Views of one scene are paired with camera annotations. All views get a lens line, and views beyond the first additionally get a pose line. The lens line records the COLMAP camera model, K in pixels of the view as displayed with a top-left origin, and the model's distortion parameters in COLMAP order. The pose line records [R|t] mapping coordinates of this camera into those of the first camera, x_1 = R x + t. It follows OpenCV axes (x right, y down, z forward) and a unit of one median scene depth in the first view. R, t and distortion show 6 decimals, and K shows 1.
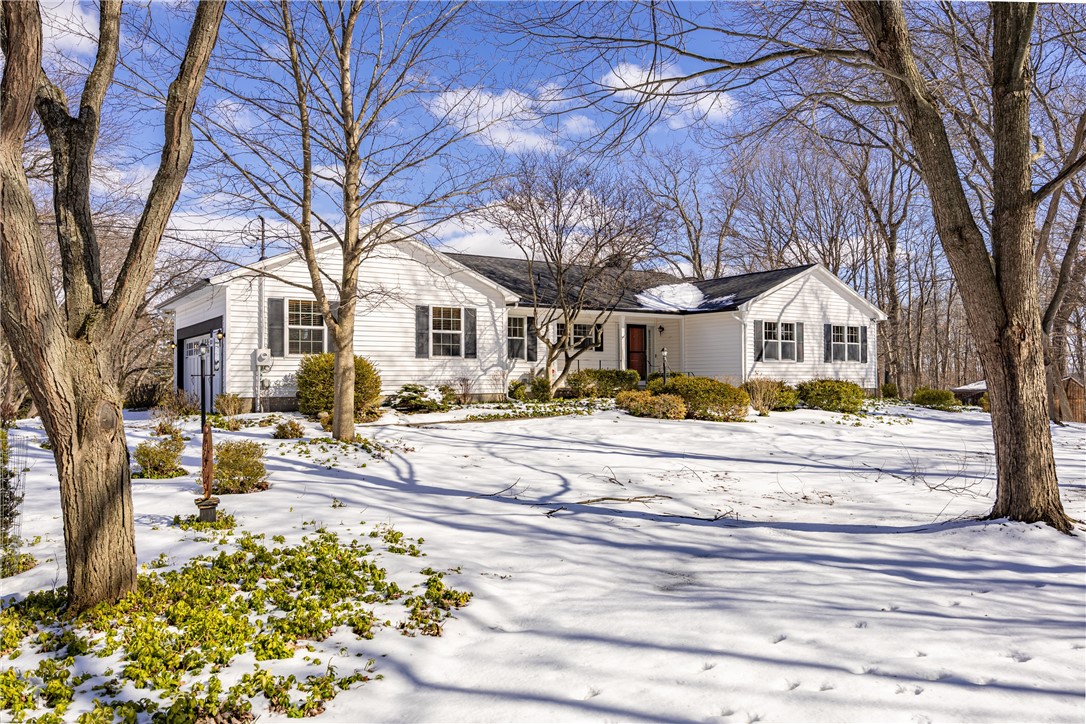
lens RADIAL K [[802.2, 0, 541.9], [0, 802.2, 361.6], [0, 0, 1]] dist [0.004891, 0.002781]
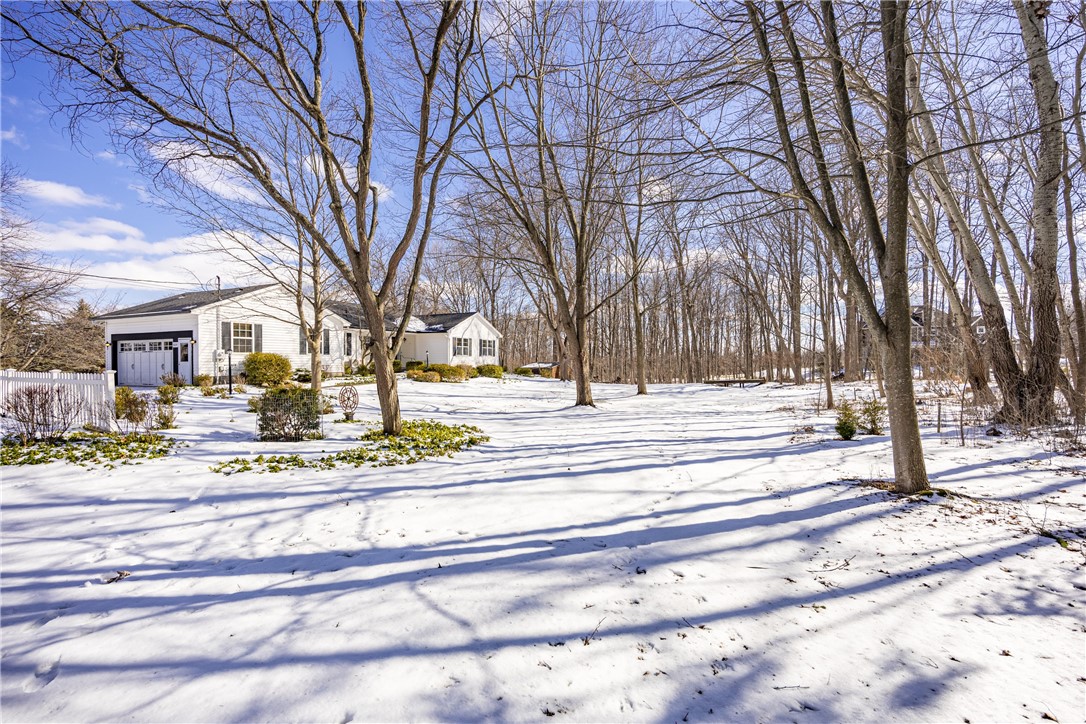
lens RADIAL K [[473.5, 0, 542.2], [0, 473.5, 361.1], [0, 0, 1]] dist [-0.000164, -0.000033]
pose [[0.841439, -0.001192, 0.540351, -0.263741], [-0.010670, 0.999766, 0.018821, -0.015144], [-0.540247, -0.021602, 0.841229, -0.256075]]
